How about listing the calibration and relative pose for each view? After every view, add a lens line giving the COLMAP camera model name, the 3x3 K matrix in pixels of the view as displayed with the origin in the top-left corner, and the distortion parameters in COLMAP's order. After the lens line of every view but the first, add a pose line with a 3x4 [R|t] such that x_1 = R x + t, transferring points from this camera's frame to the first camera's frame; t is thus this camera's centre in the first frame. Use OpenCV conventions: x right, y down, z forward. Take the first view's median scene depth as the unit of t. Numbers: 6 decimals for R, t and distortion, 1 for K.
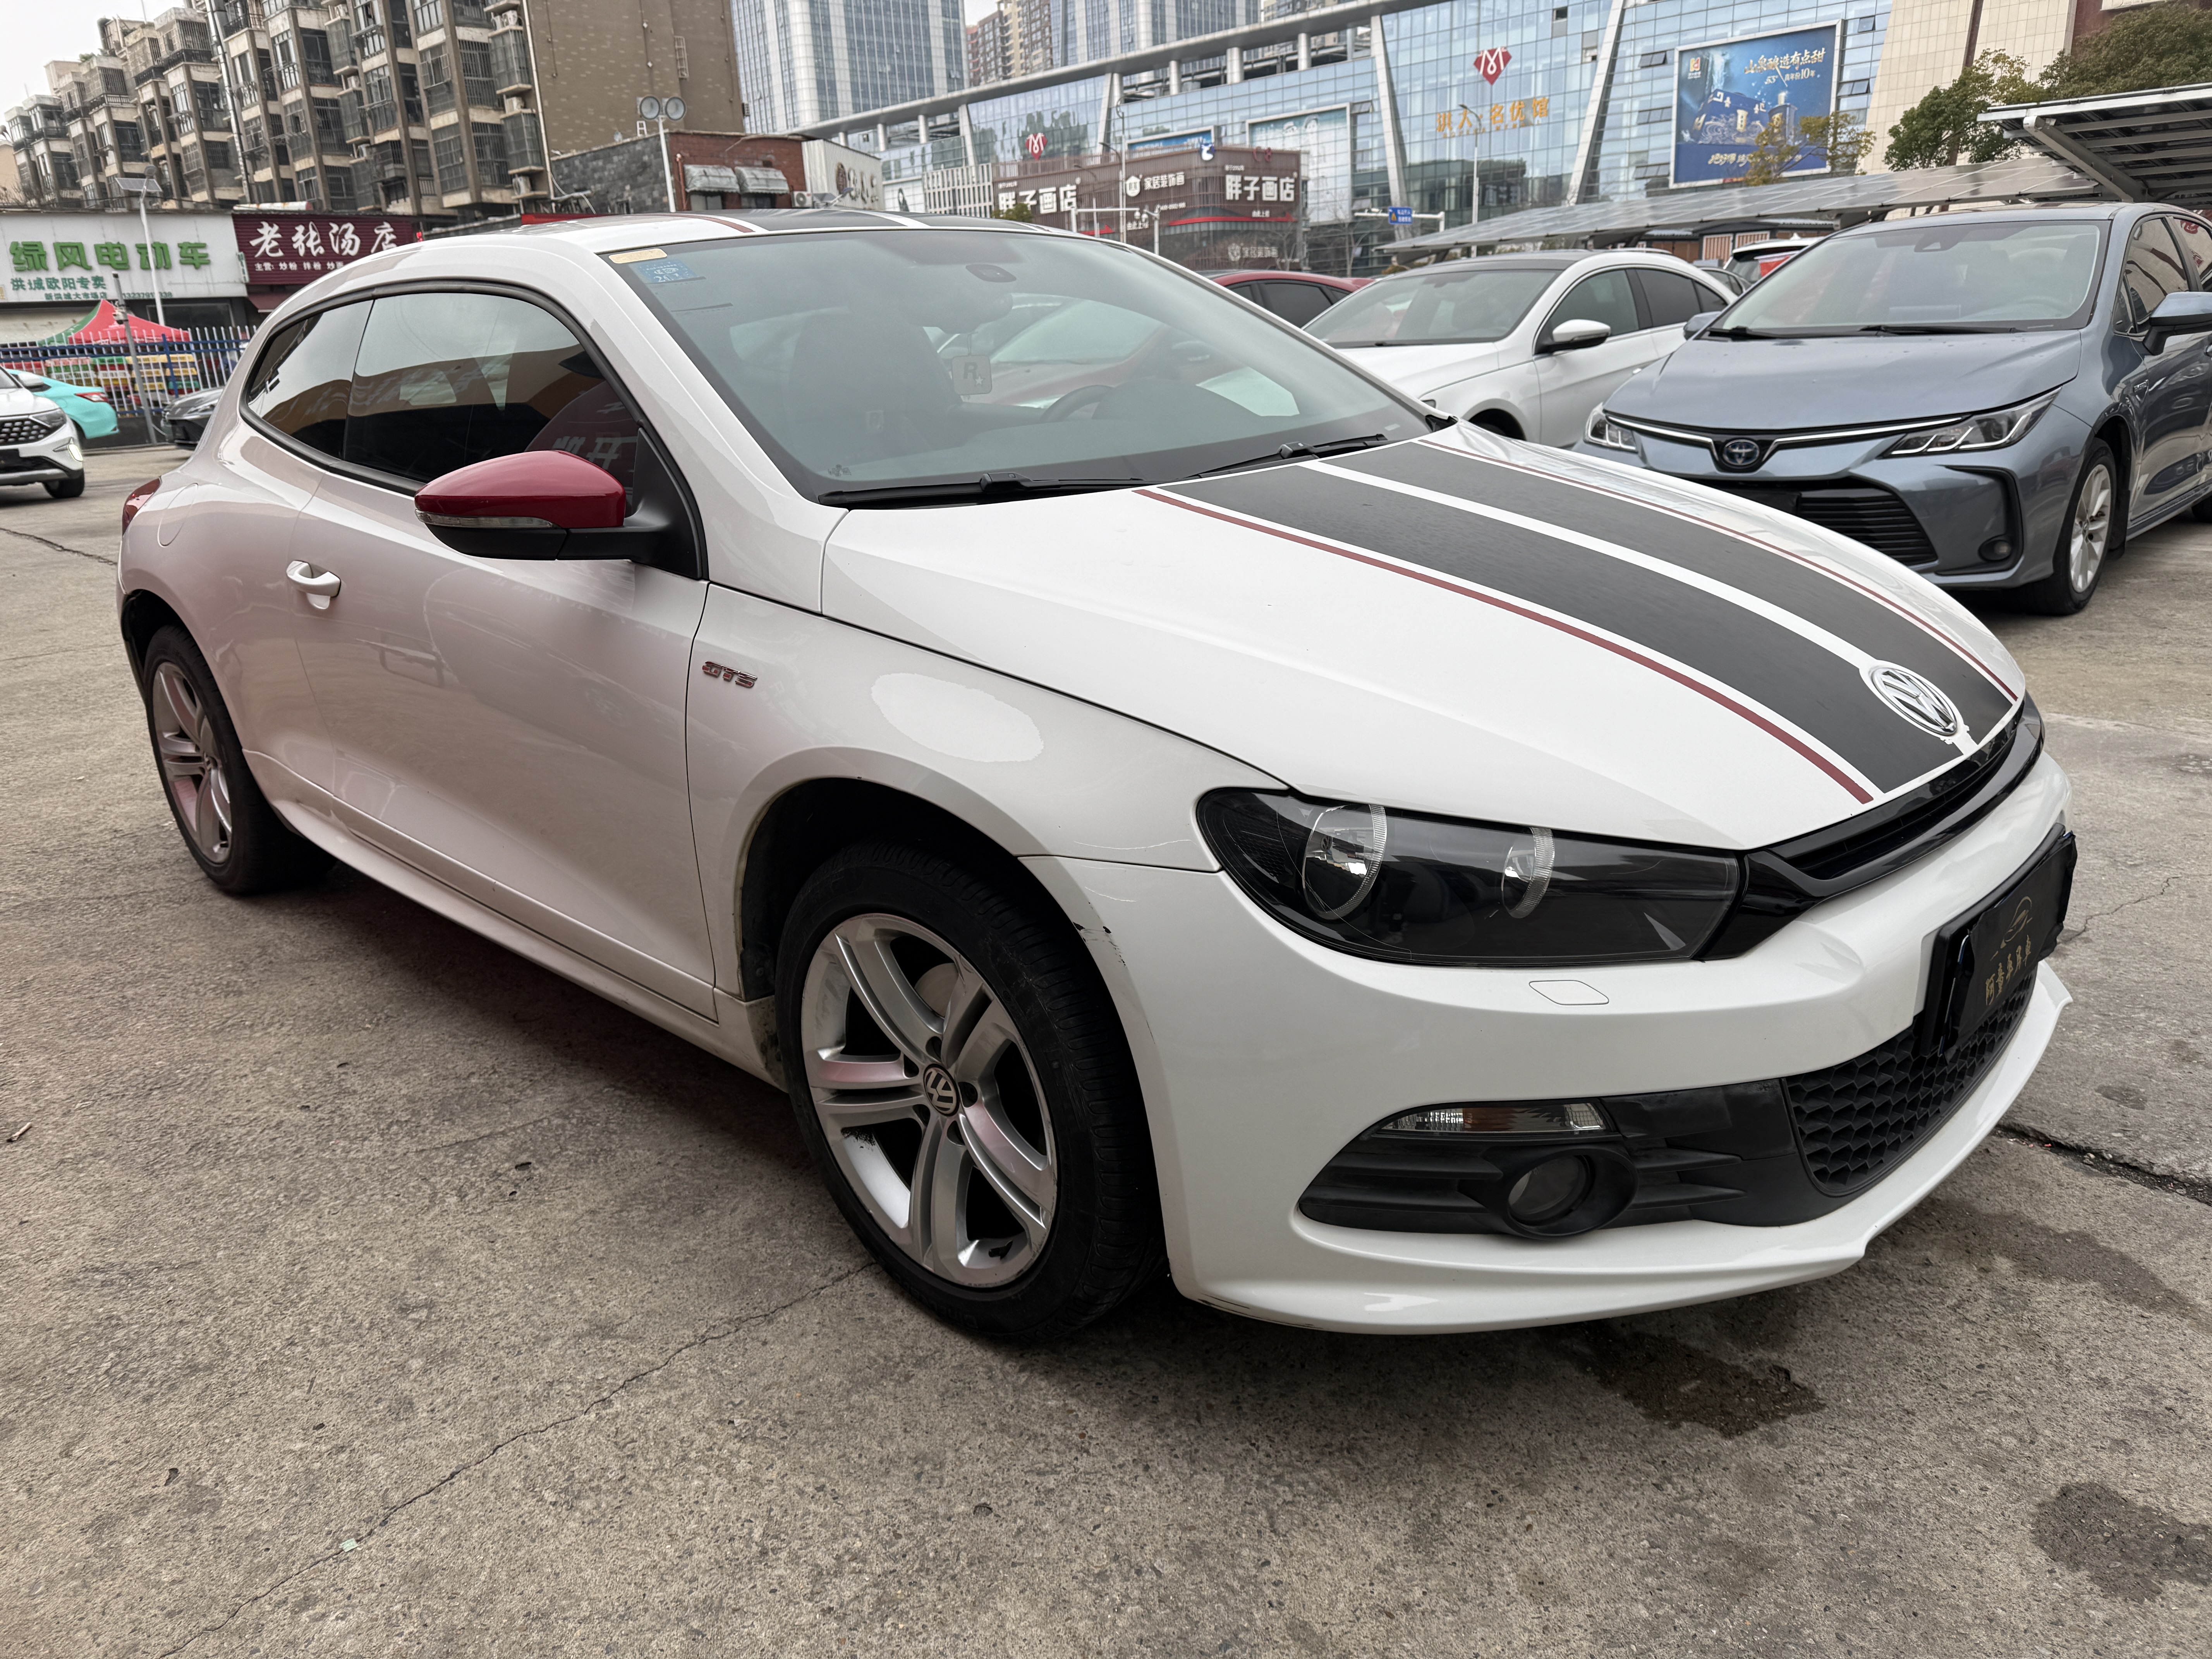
lens RADIAL K [[1565.1, 0, 1102.8], [0, 1565.1, 814.7], [0, 0, 1]] dist [0.018806, -0.025022]
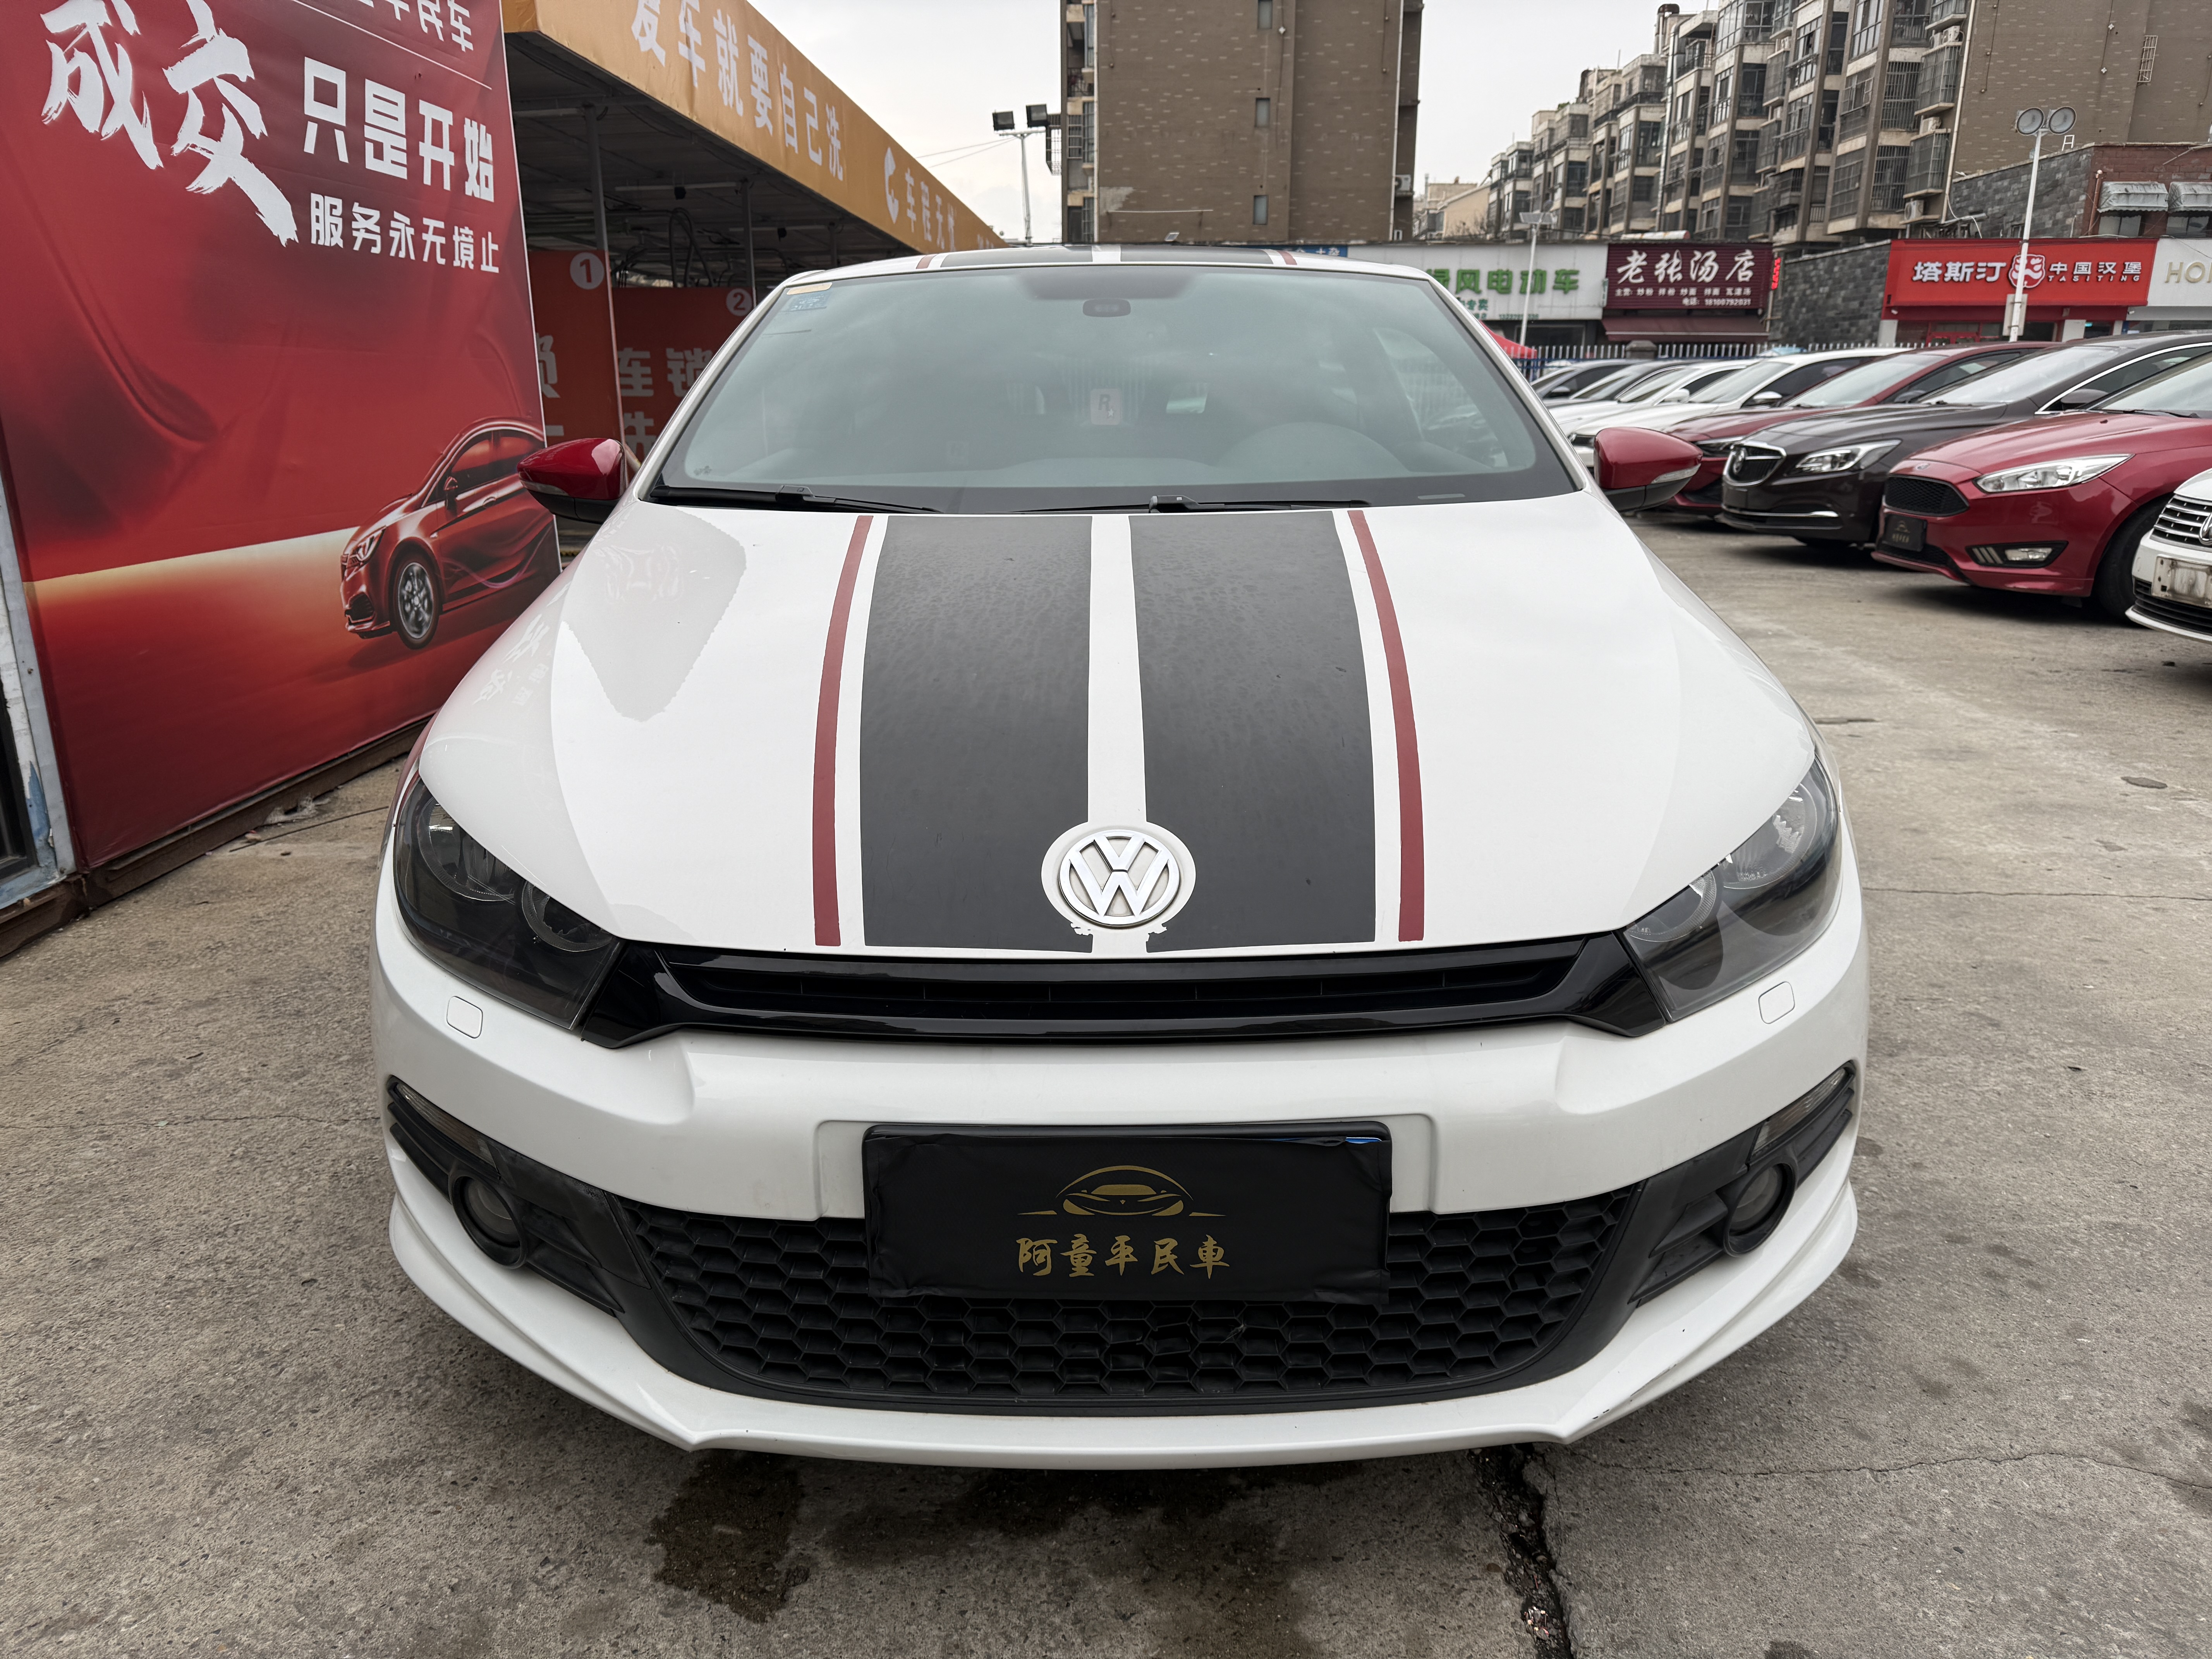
lens RADIAL K [[1565.1, 0, 1116.1], [0, 1565.1, 826.9], [0, 0, 1]] dist [0.018806, -0.025022]
pose [[0.695376, 0.240478, -0.677217, 0.043536], [-0.245858, 0.965095, 0.090252, -0.006953], [0.675283, 0.103740, 0.730227, 0.018406]]
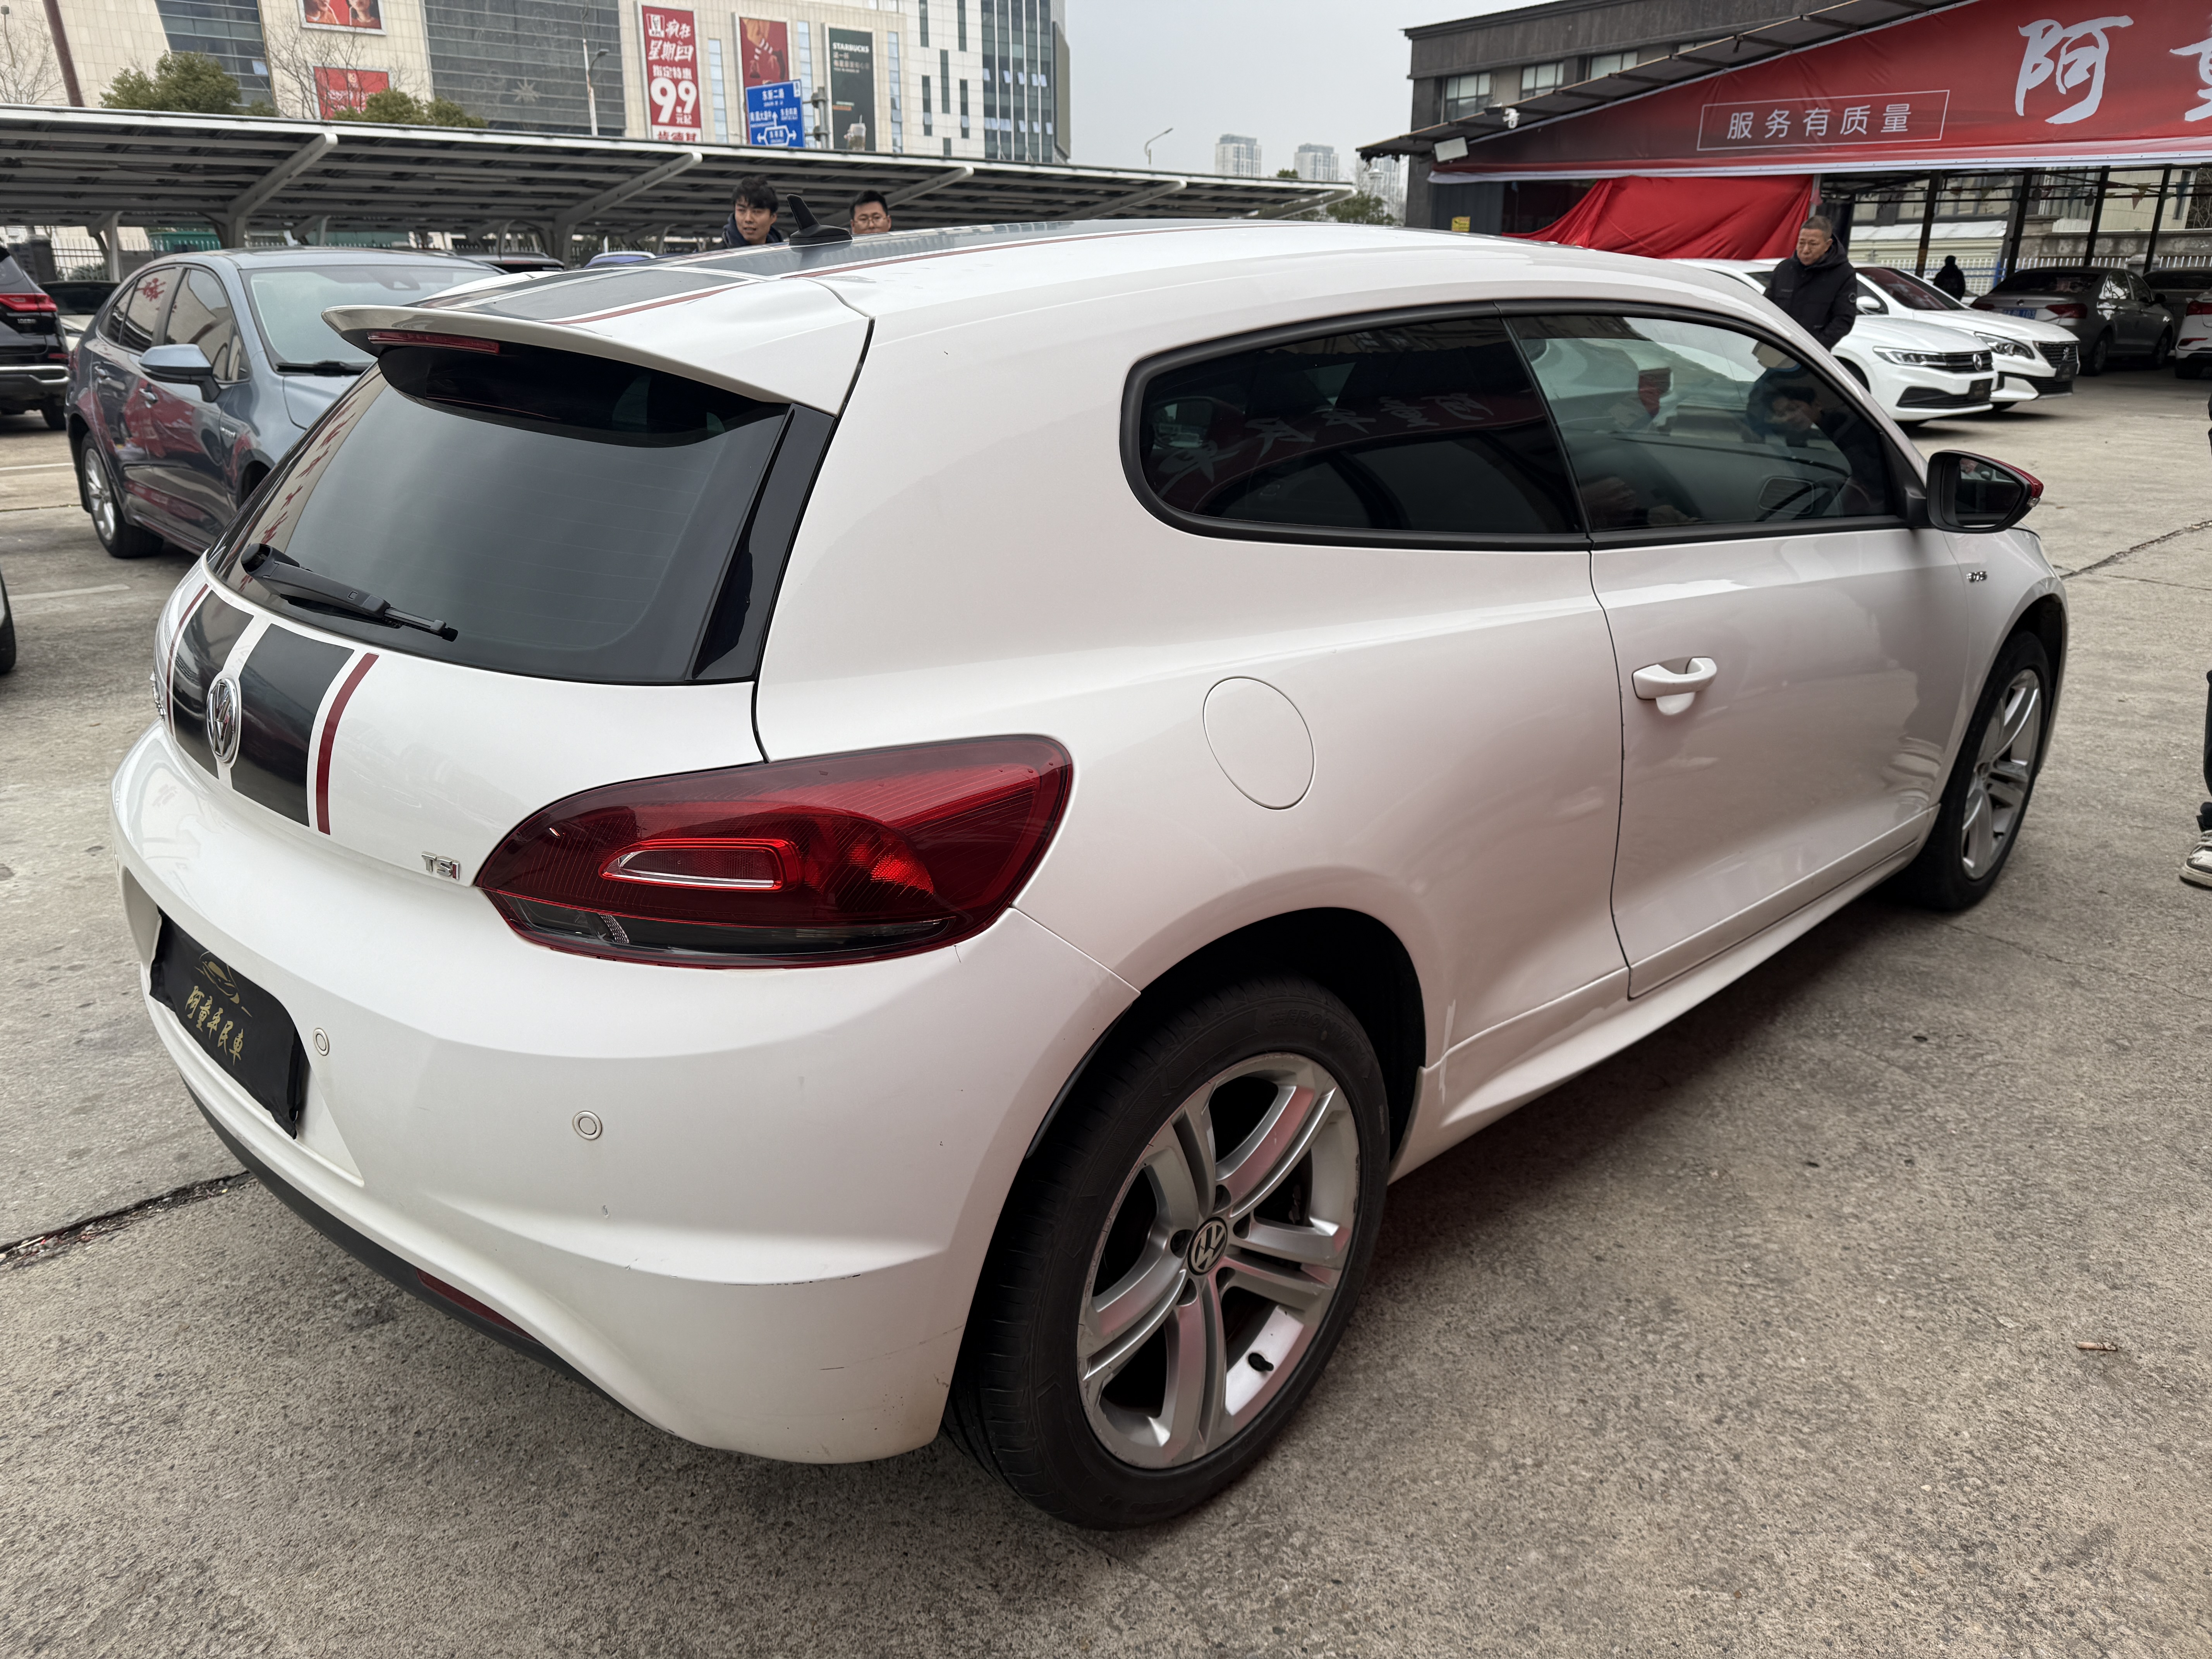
lens RADIAL K [[1565.1, 0, 1118.6], [0, 1565.1, 813.6], [0, 0, 1]] dist [0.018806, -0.025022]
pose [[0.018424, -0.275135, 0.961229, -0.084094], [0.296527, 0.919641, 0.257548, -0.024452], [-0.954847, 0.280286, 0.098529, 0.079465]]
